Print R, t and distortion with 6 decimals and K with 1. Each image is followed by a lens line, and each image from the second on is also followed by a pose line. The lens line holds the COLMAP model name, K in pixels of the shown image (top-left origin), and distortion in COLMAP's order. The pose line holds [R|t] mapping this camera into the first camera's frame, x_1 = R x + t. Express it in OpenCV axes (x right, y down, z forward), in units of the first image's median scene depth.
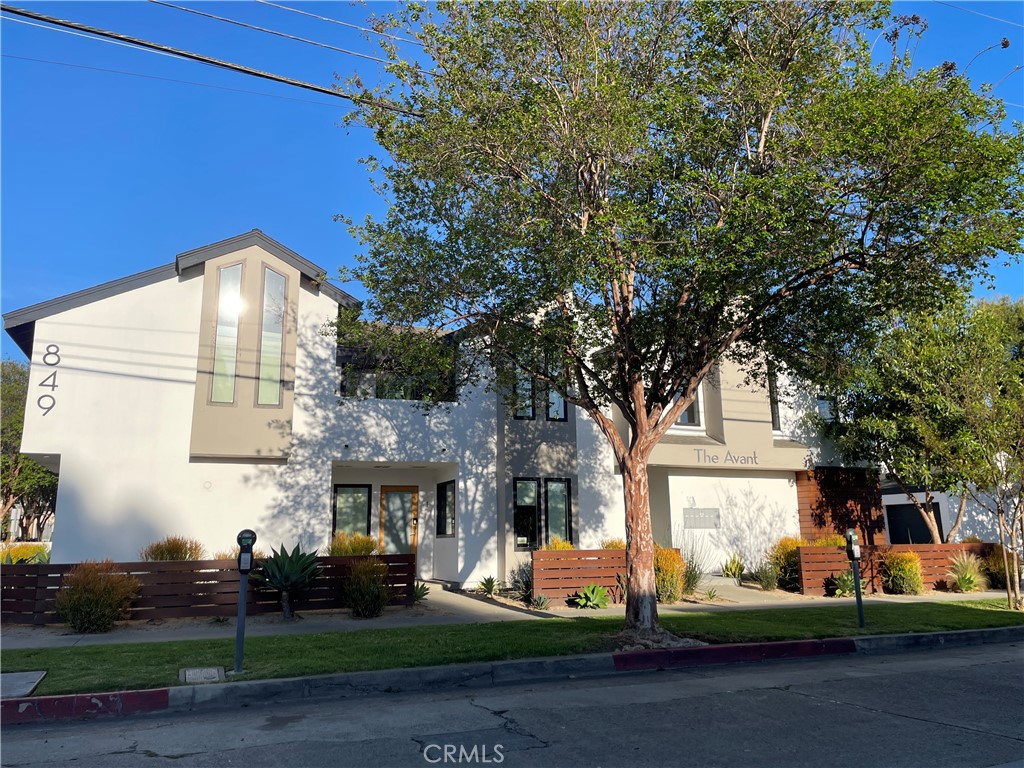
lens RADIAL K [[760.7, 0, 507.7], [0, 760.7, 379.4], [0, 0, 1]] dist [0.090808, -0.099082]
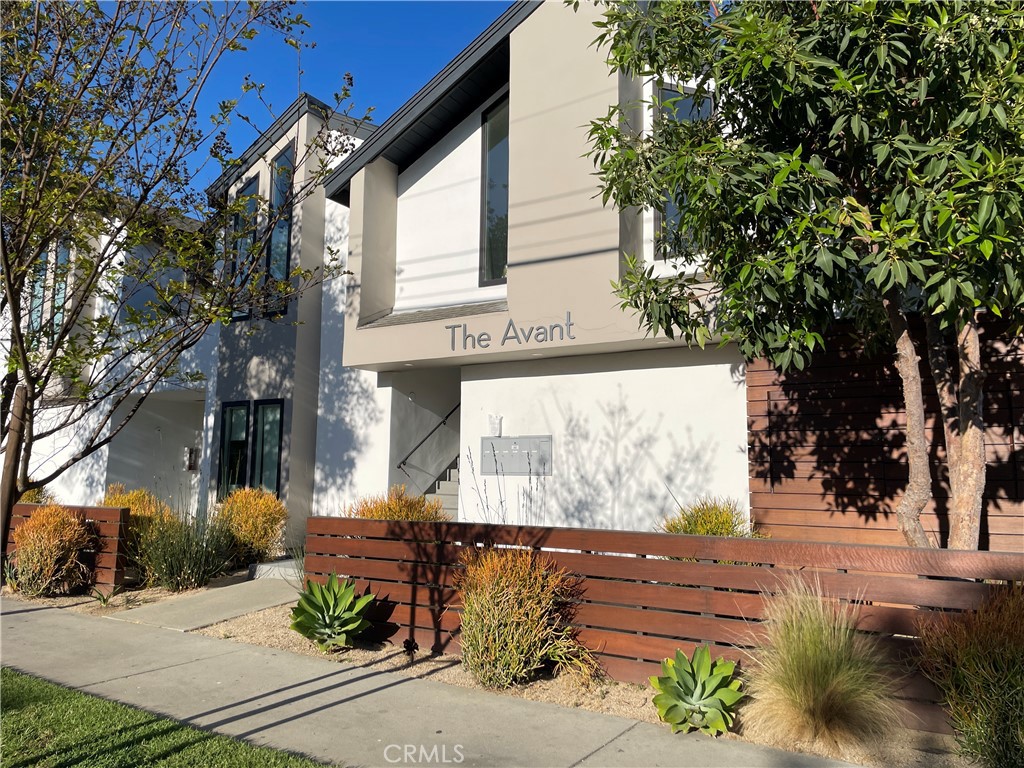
lens RADIAL K [[768.2, 0, 508.2], [0, 768.2, 385.1], [0, 0, 1]] dist [0.022481, -0.001237]
pose [[0.603706, -0.088800, -0.792246, 0.645745], [0.147522, 0.989058, 0.001554, 0.125721], [0.783439, -0.117812, 0.610200, 0.684128]]
